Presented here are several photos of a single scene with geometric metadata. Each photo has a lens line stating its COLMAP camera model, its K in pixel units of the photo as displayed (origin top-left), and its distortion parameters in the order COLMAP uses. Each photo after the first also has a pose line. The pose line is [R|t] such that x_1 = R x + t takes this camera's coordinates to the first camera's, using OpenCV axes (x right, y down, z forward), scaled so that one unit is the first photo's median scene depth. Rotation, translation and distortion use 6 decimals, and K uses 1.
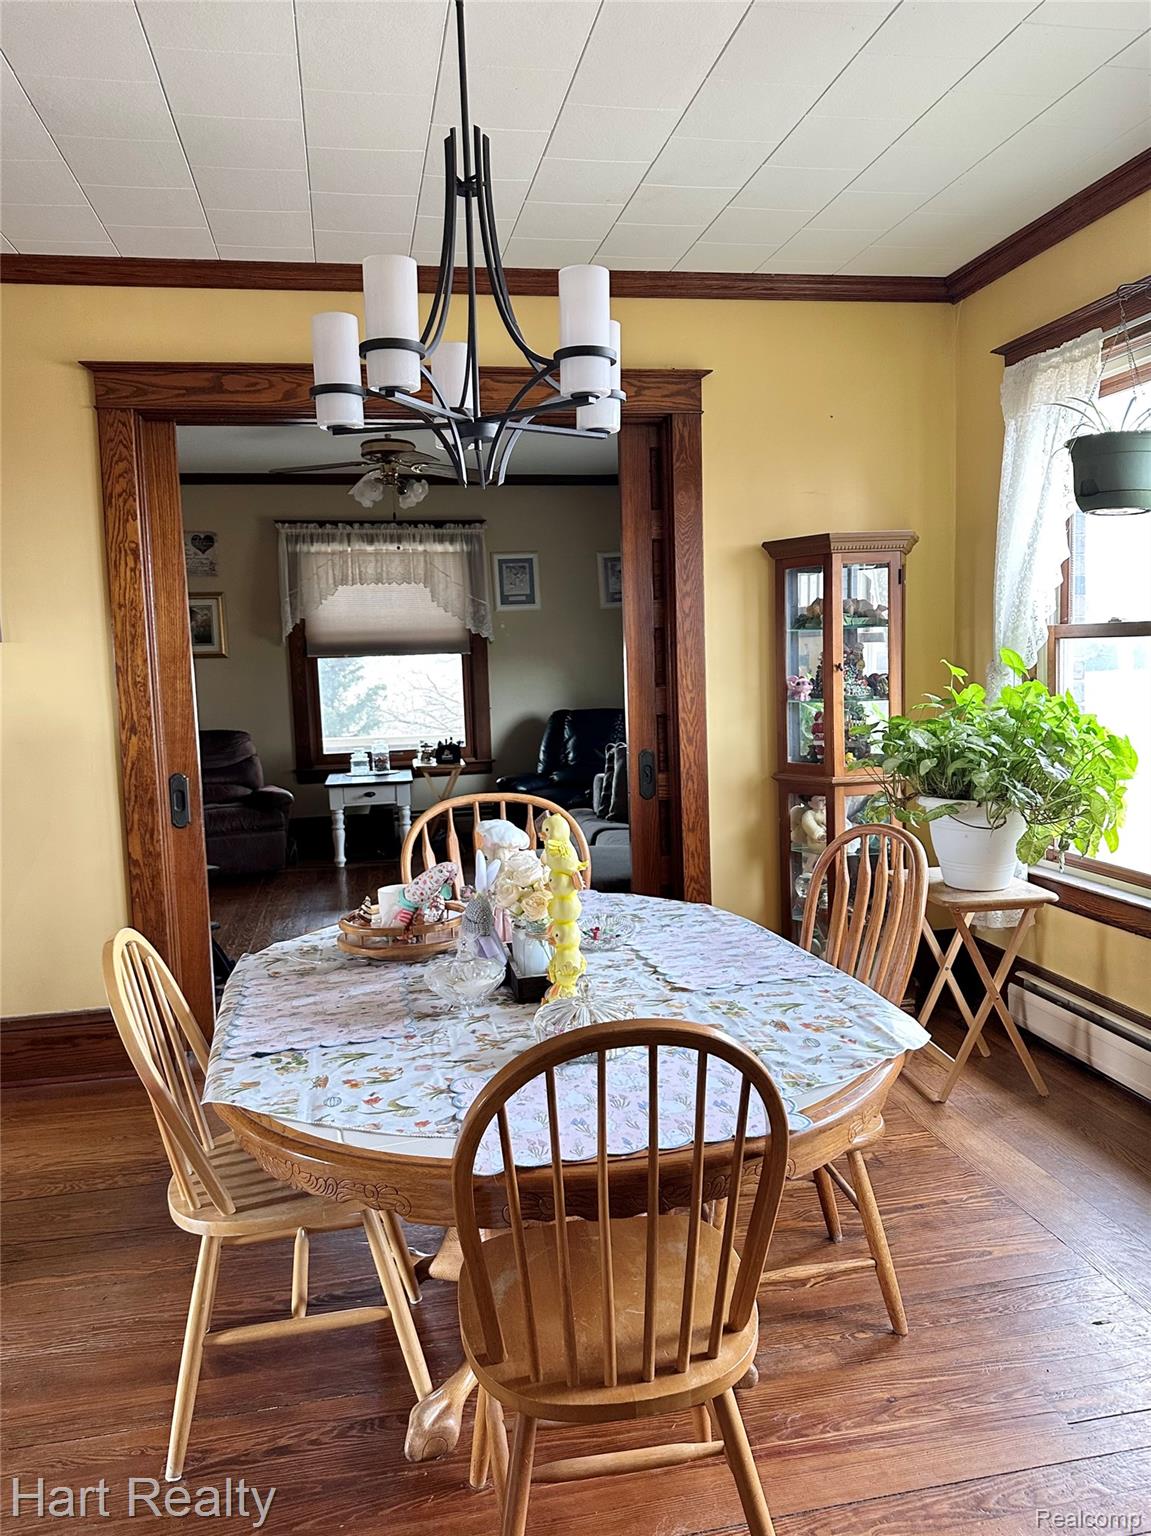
lens RADIAL K [[1146.4, 0, 580.1], [0, 1146.4, 759.6], [0, 0, 1]] dist [0.222666, -0.532113]
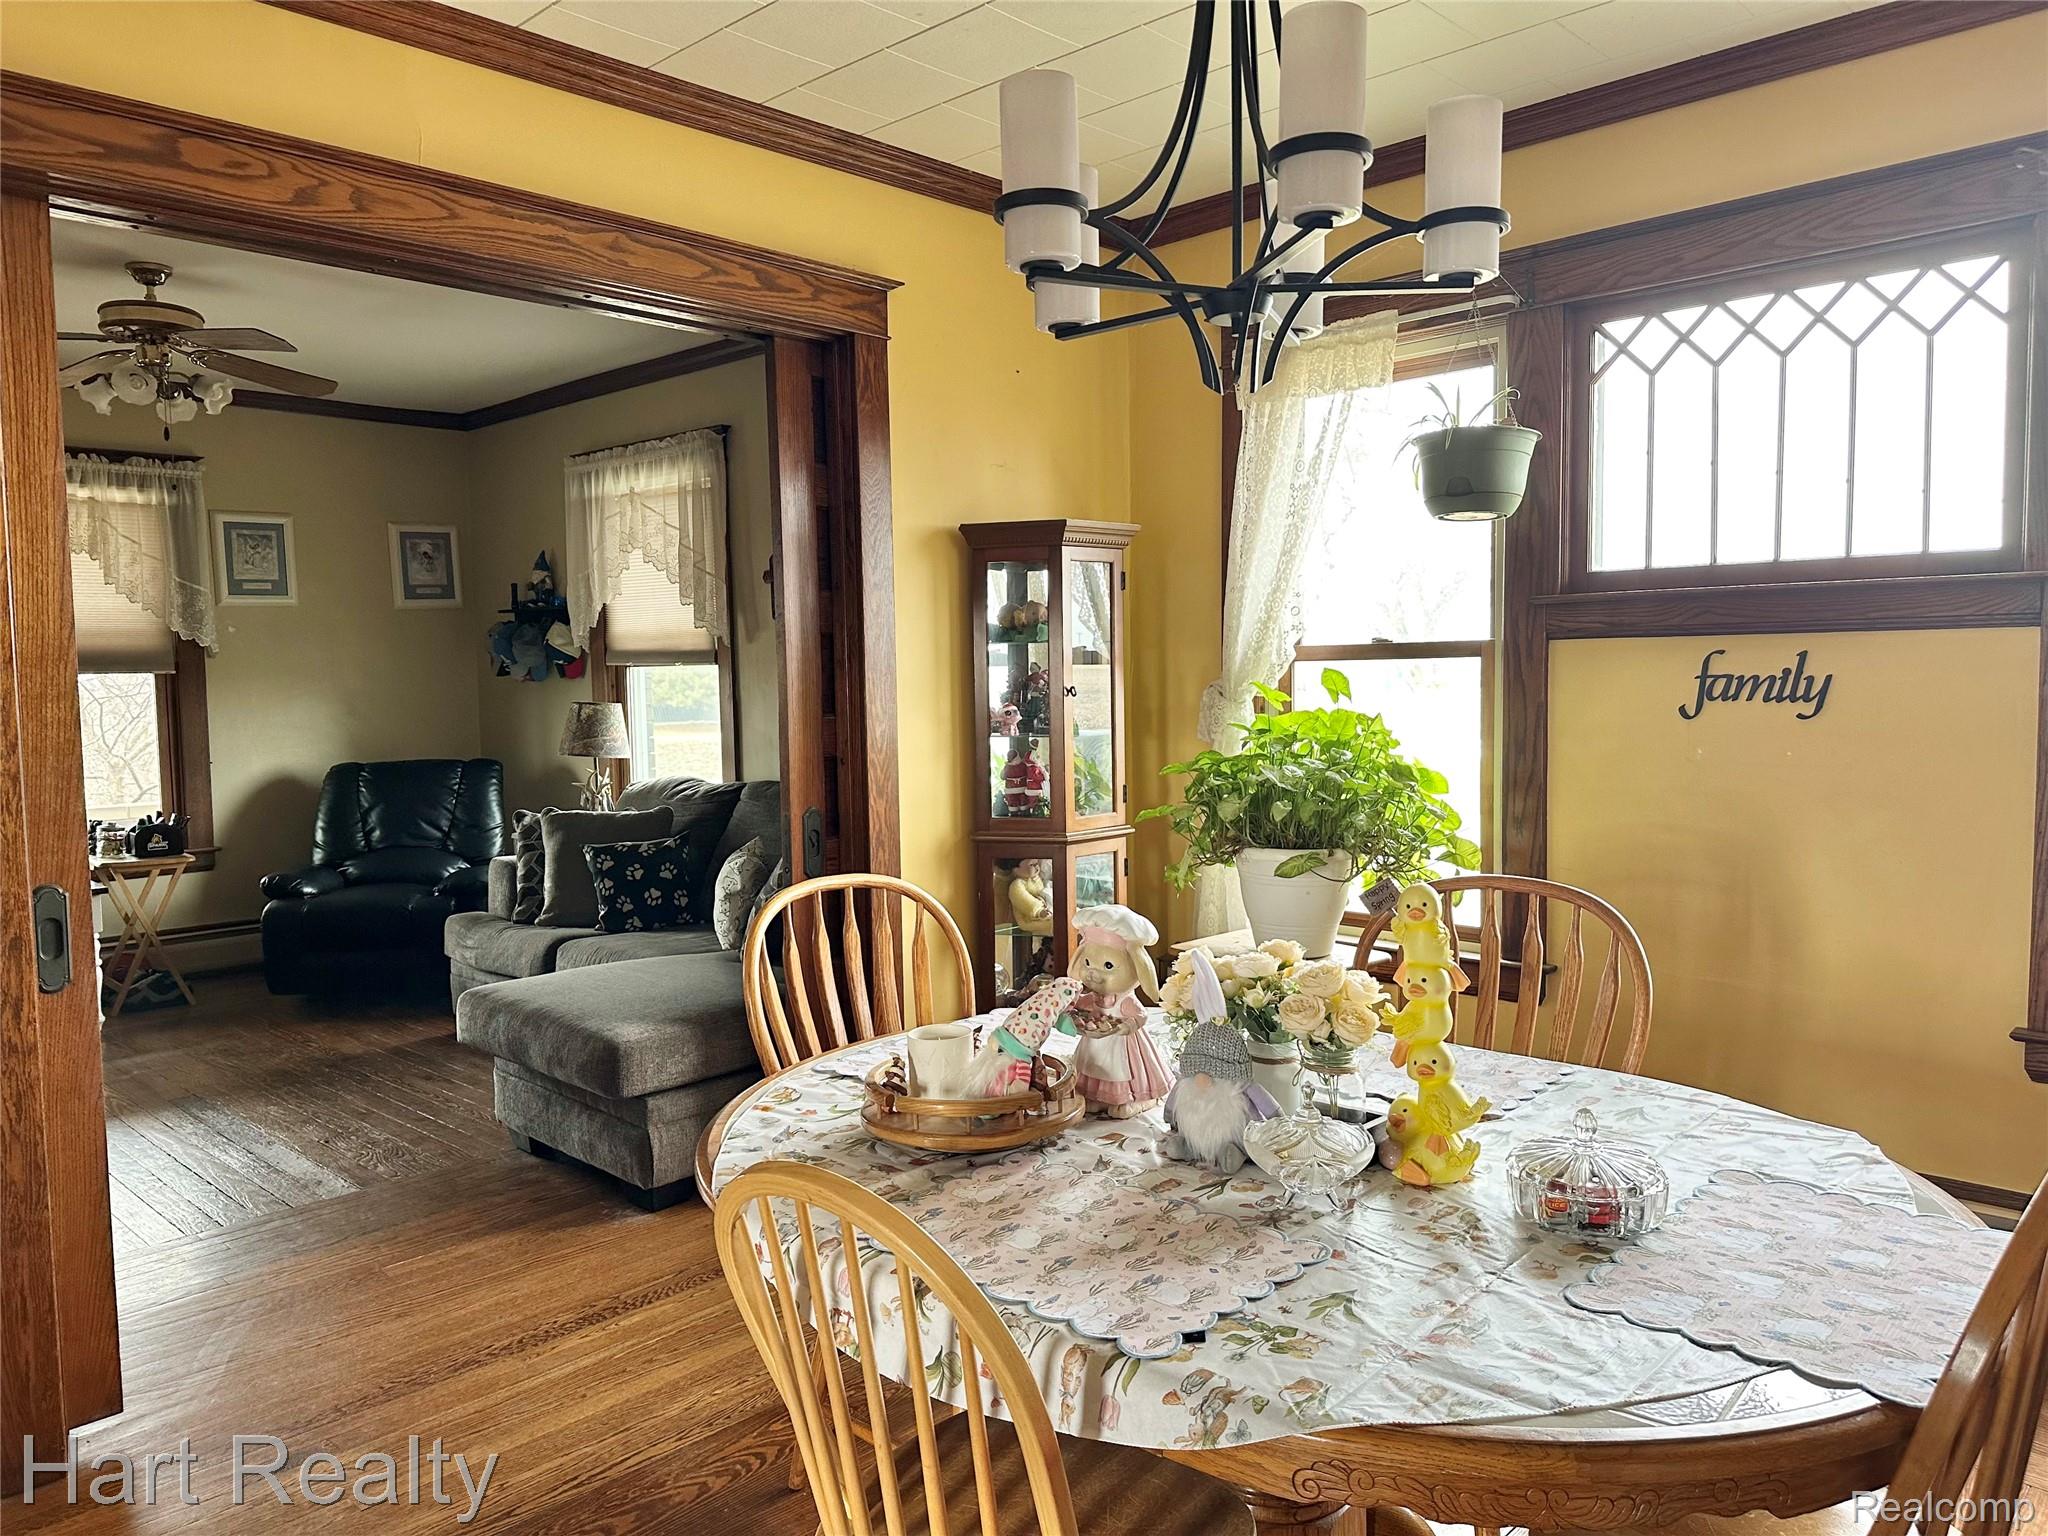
lens RADIAL K [[1465.5, 0, 1020.9], [0, 1465.5, 760.5], [0, 0, 1]] dist [0.074499, -0.077107]
pose [[0.815171, -0.016307, 0.578991, -0.194461], [0.043539, 0.998501, -0.033176, -0.001261], [-0.577582, 0.052253, 0.814659, 0.117300]]
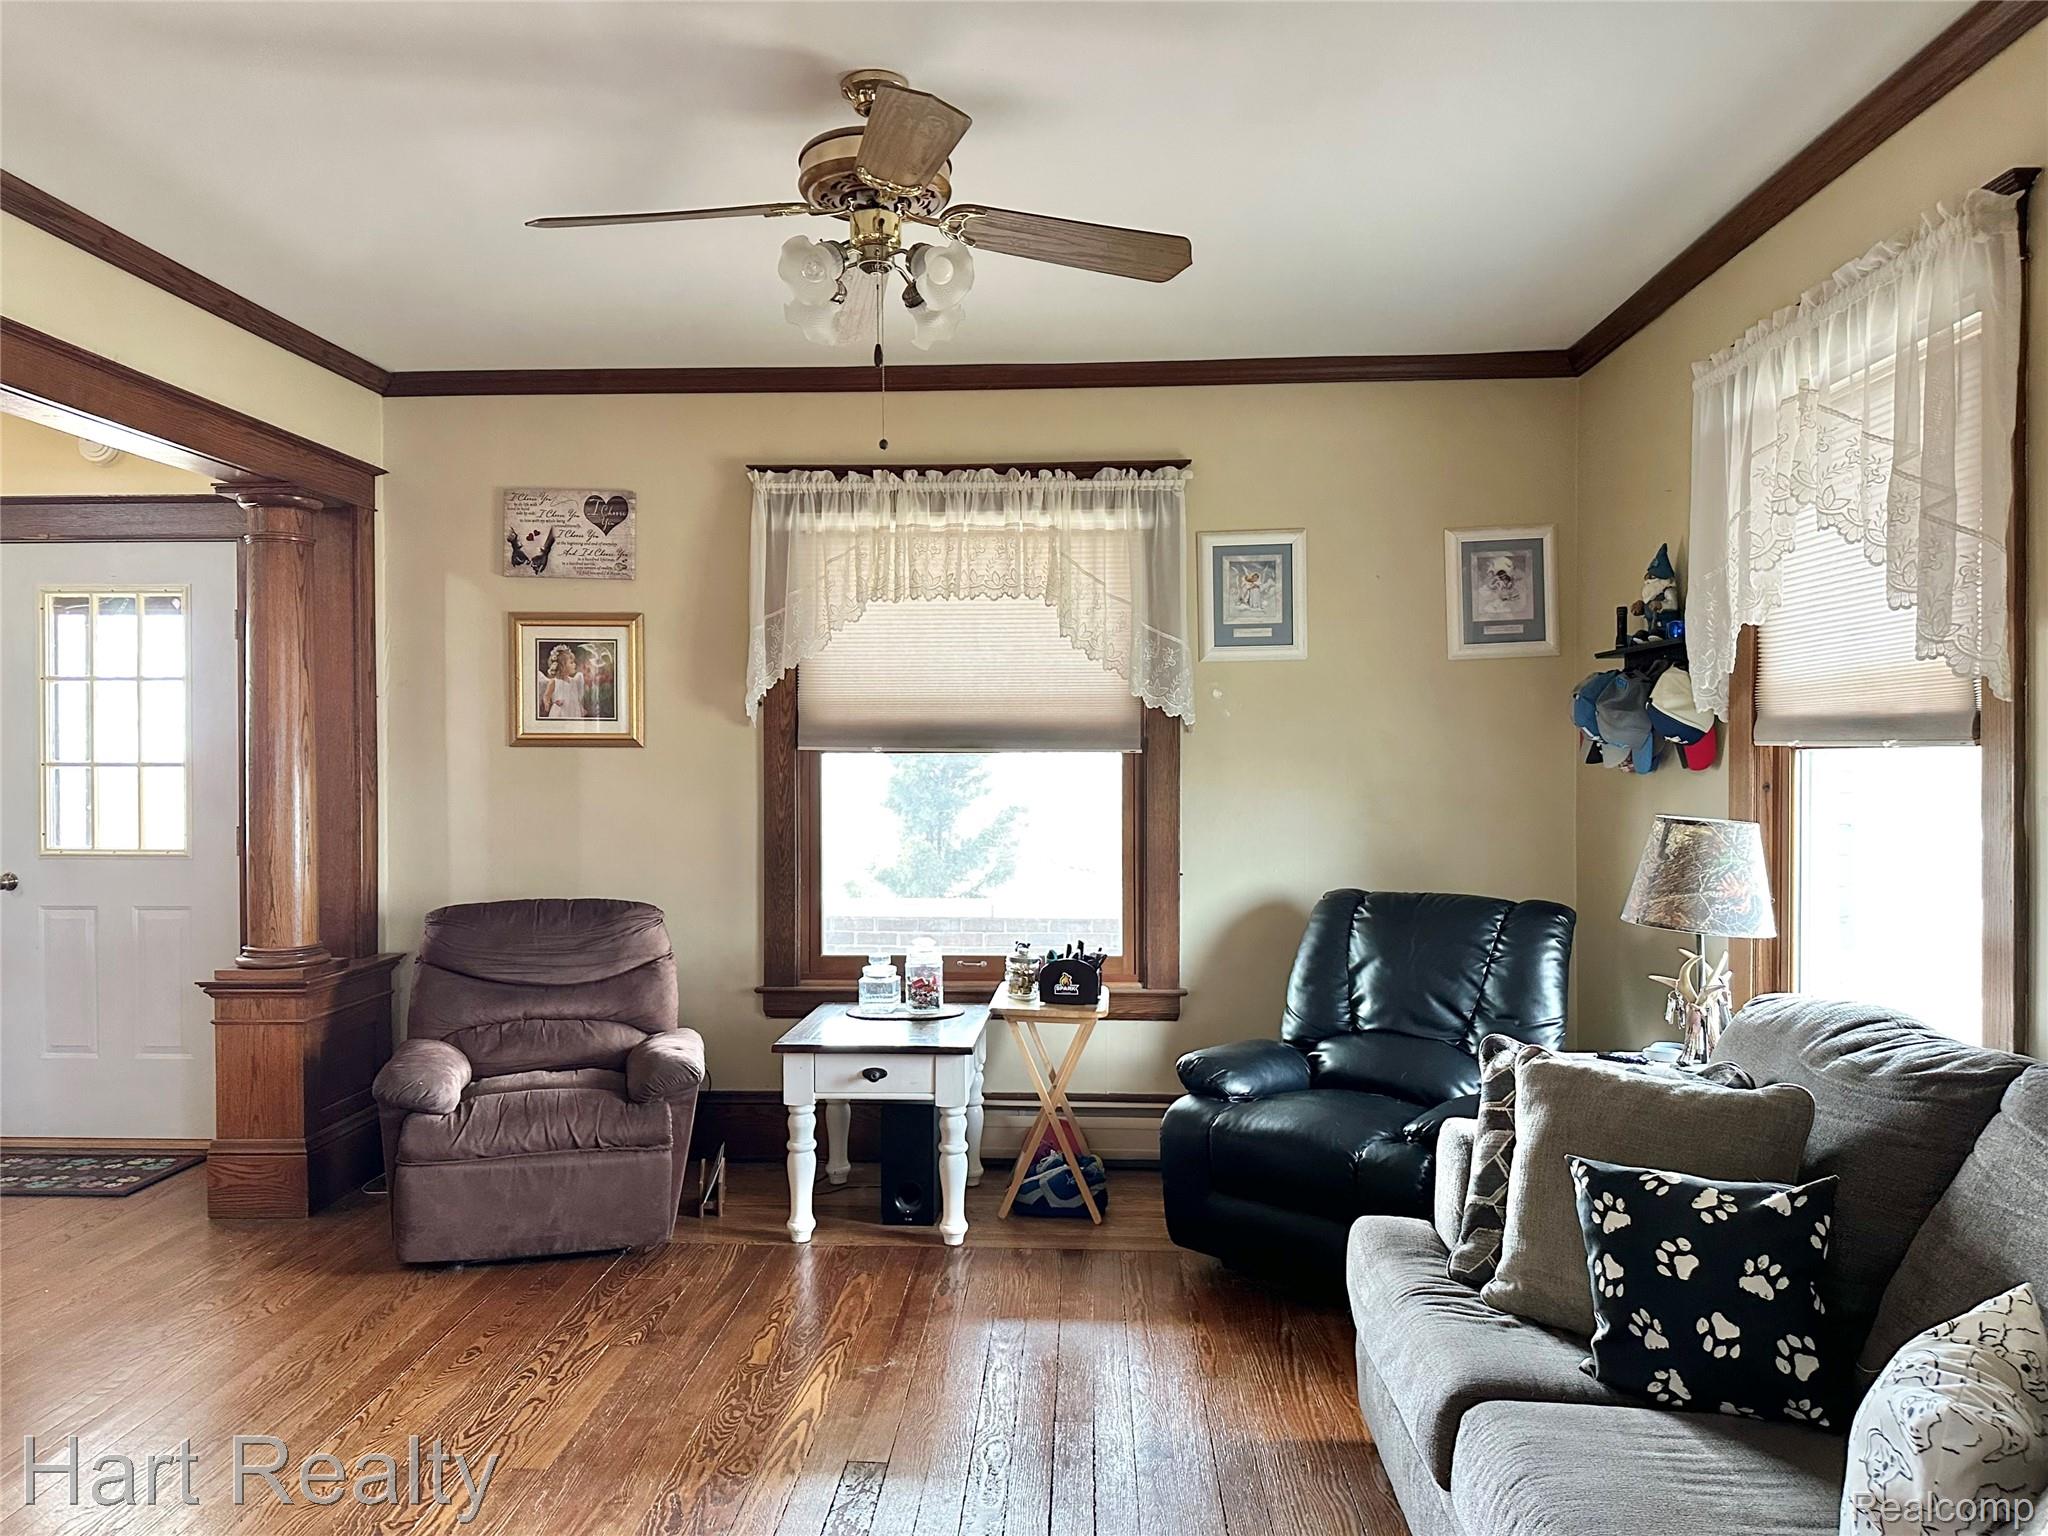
lens RADIAL K [[1418.4, 0, 998.8], [0, 1418.4, 764.7], [0, 0, 1]] dist [0.099517, -0.165998]
pose [[0.967083, 0.034610, -0.252096, -0.009371], [-0.056028, 0.995356, -0.078279, -0.042433], [0.248216, 0.089827, 0.964531, 0.470543]]
